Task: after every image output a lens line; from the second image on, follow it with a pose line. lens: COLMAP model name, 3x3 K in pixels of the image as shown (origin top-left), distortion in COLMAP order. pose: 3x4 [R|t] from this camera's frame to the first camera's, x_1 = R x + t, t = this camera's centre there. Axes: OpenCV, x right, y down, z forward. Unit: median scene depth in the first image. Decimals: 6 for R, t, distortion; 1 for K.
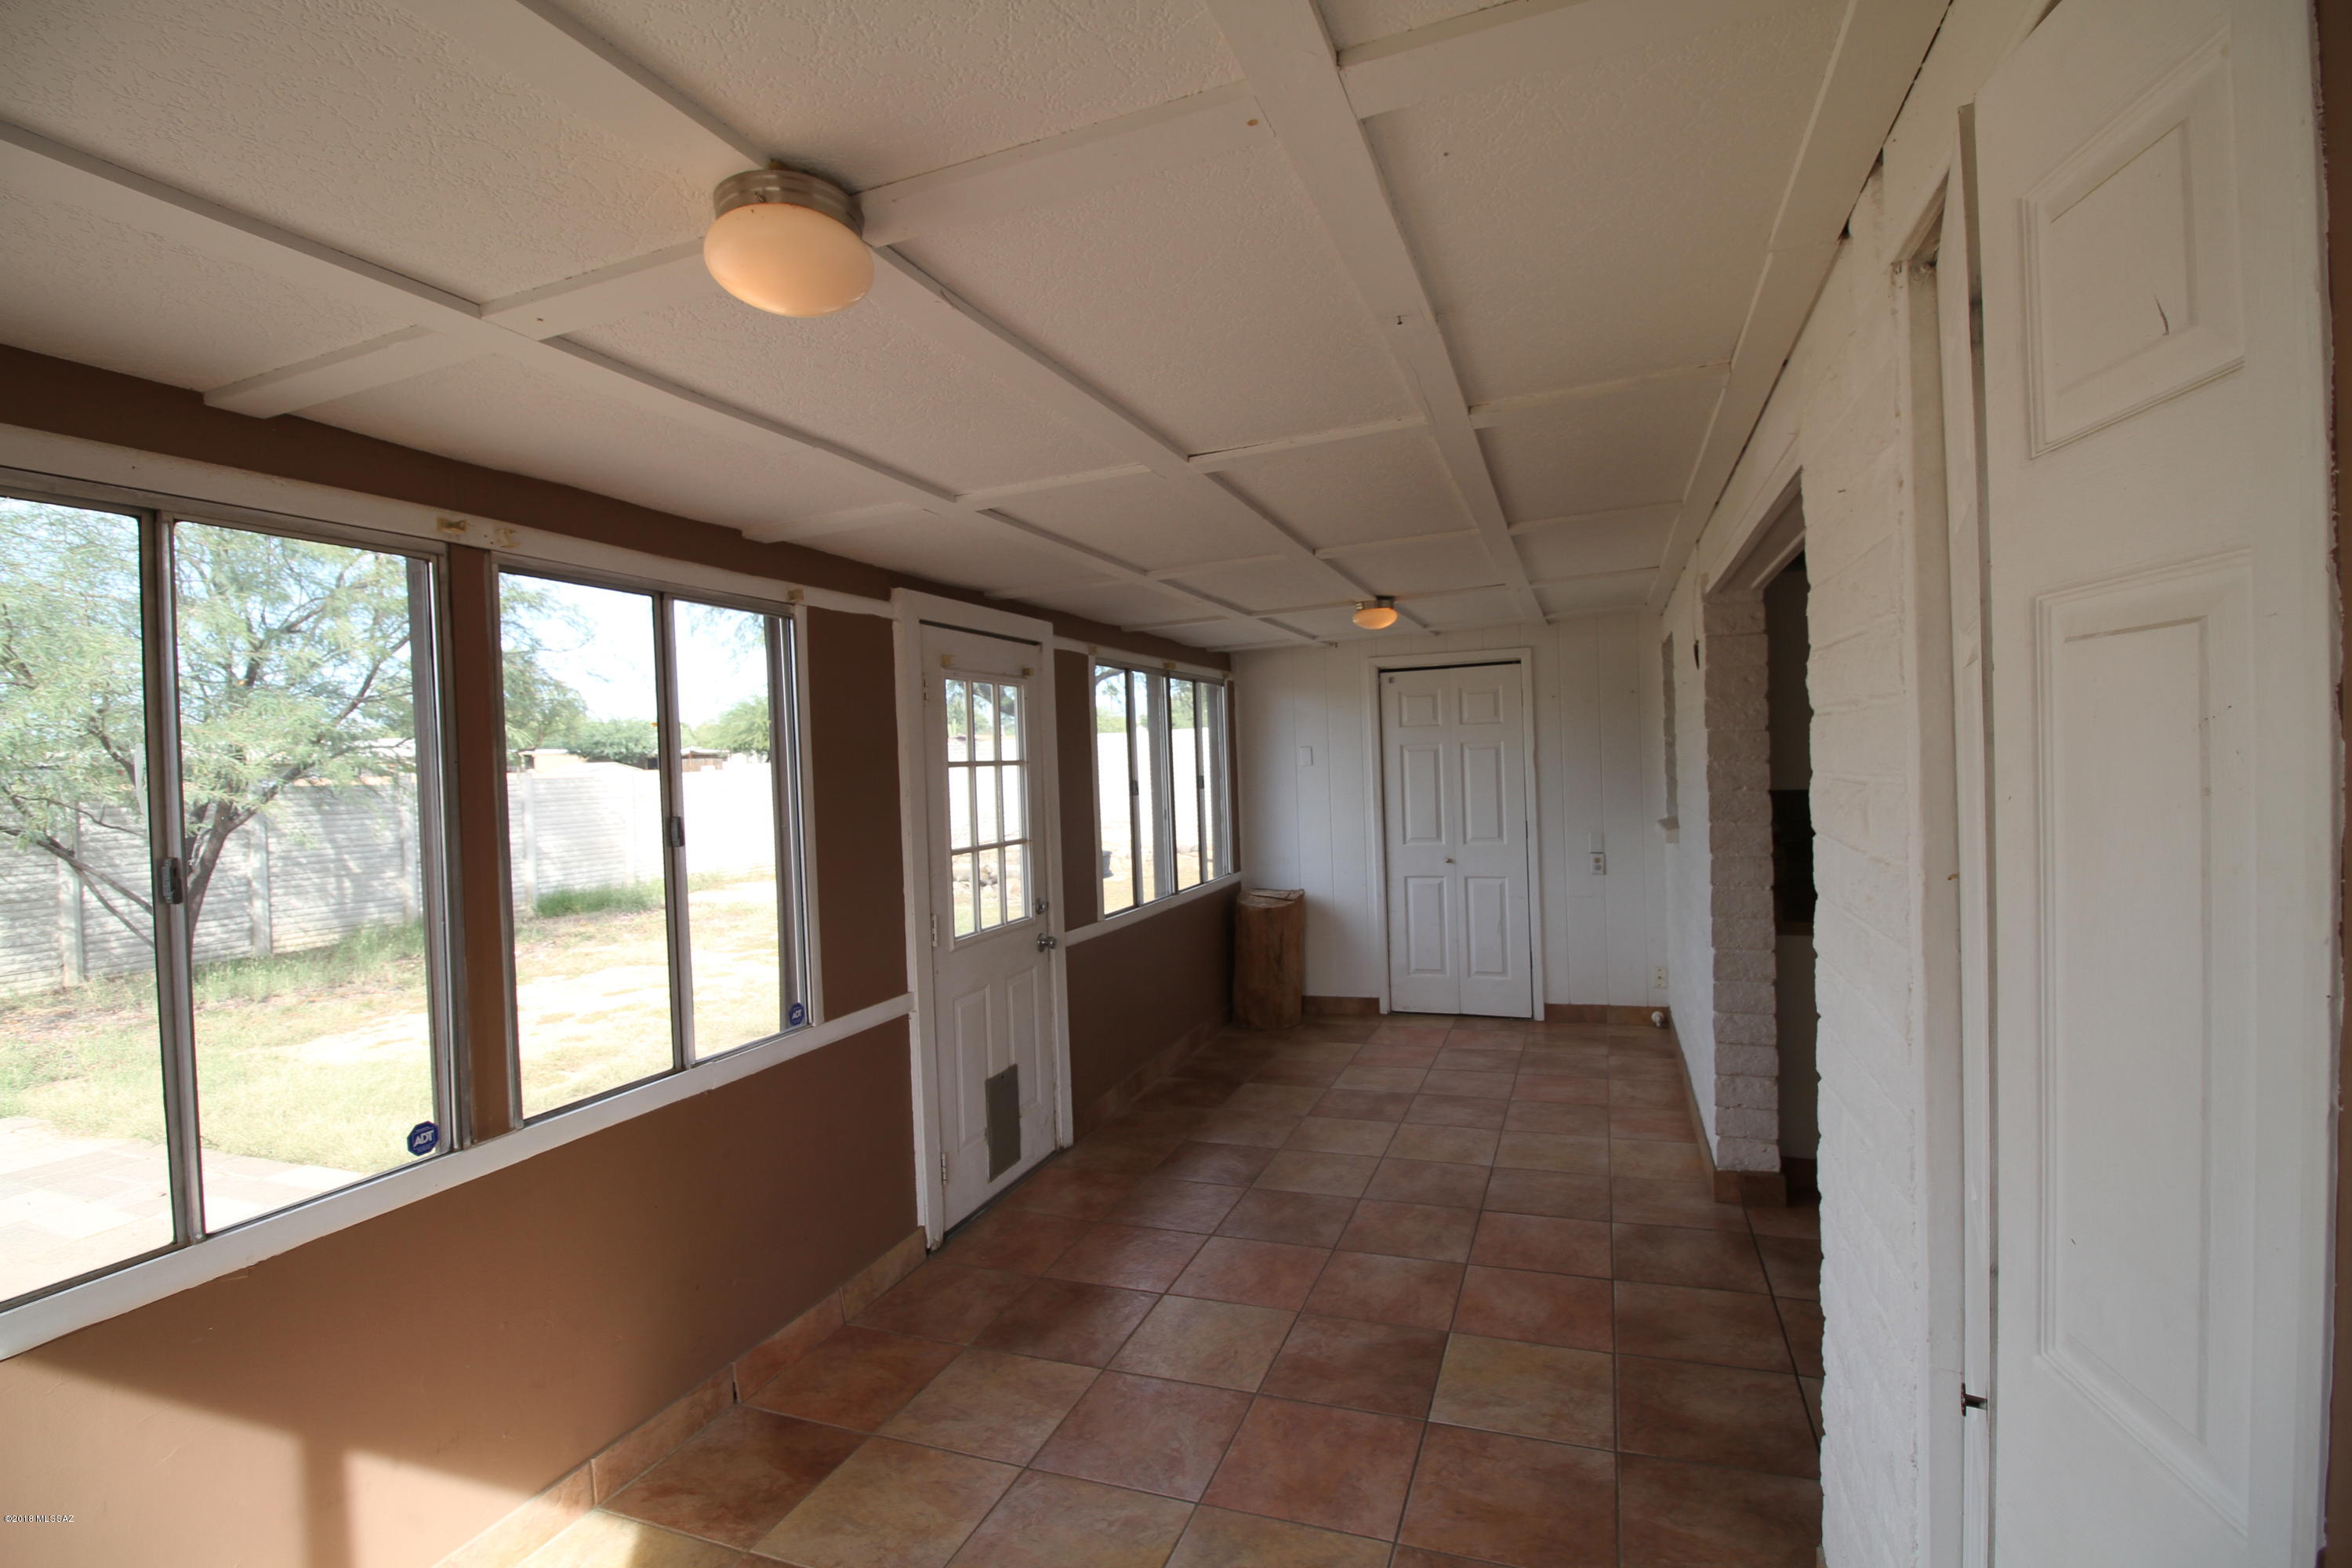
lens RADIAL K [[1104.9, 0, 1177.0], [0, 1104.9, 774.3], [0, 0, 1]] dist [-0.000252, -0.000226]
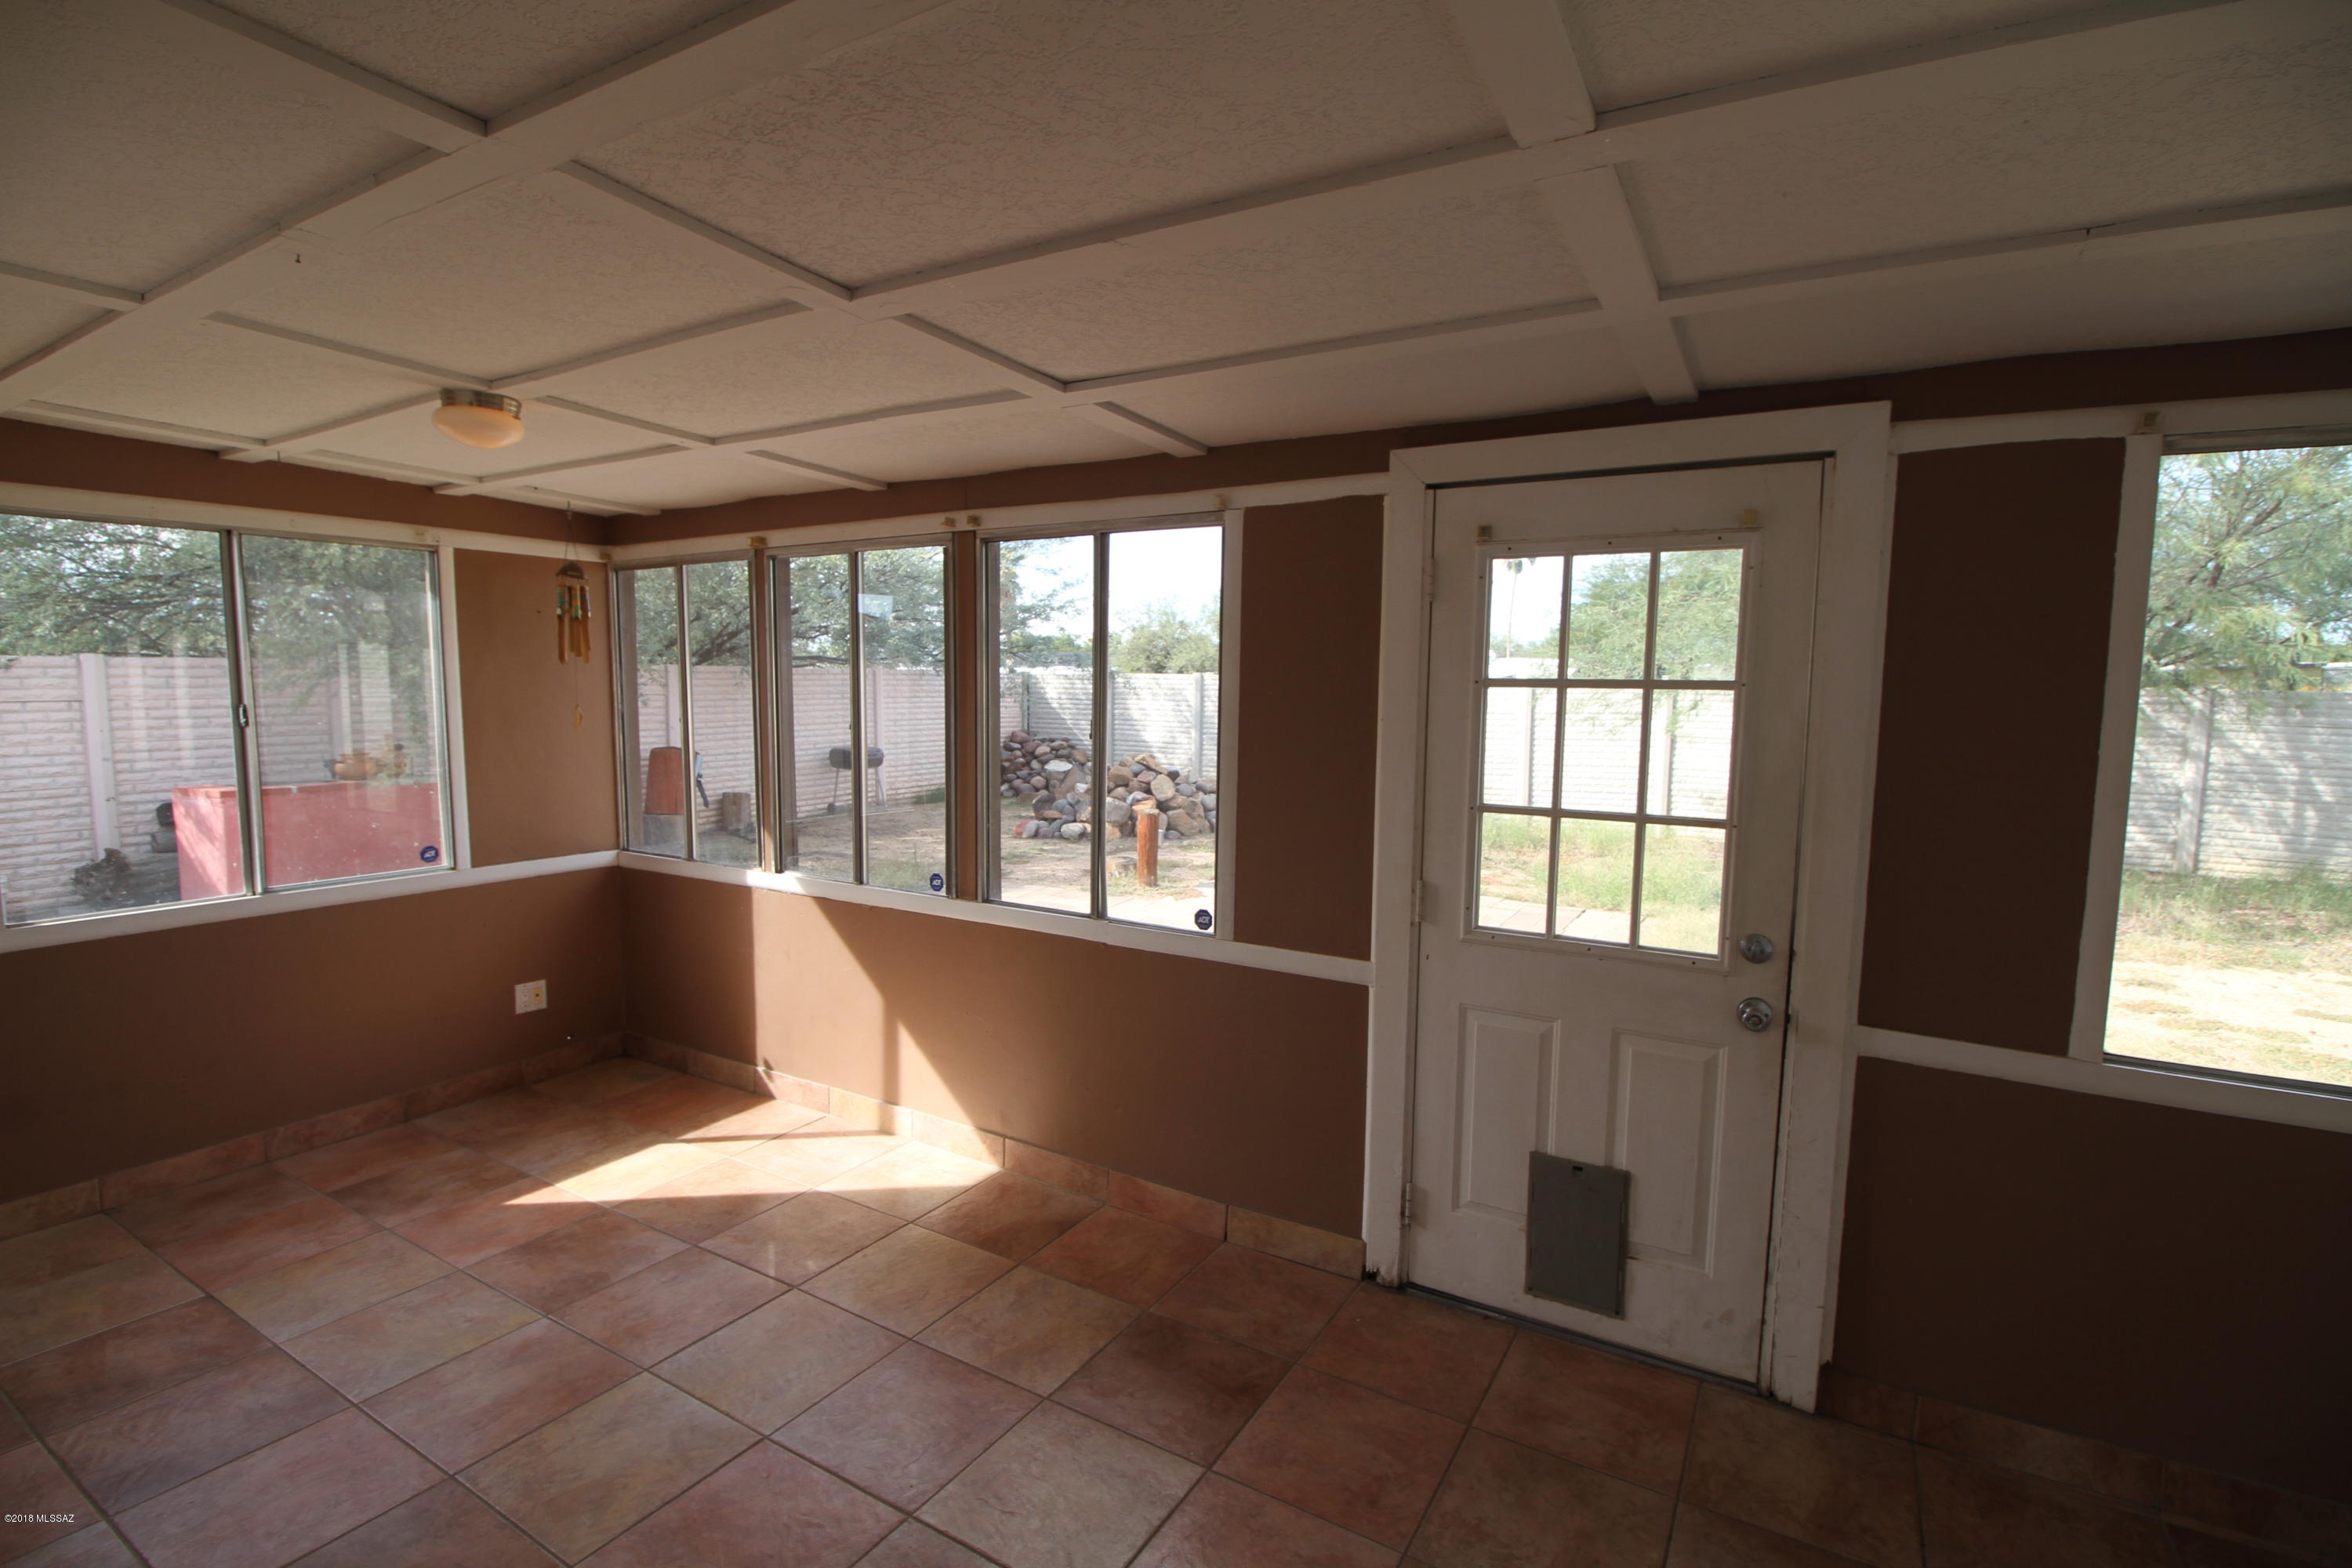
lens RADIAL K [[1070.1, 0, 1176.0], [0, 1070.1, 784.0], [0, 0, 1]] dist [-0.002230, -0.000308]
pose [[-0.168134, 0.125602, -0.977730, 0.498366], [-0.018917, 0.991256, 0.130593, -0.030213], [0.985583, 0.040453, -0.164288, 0.914807]]
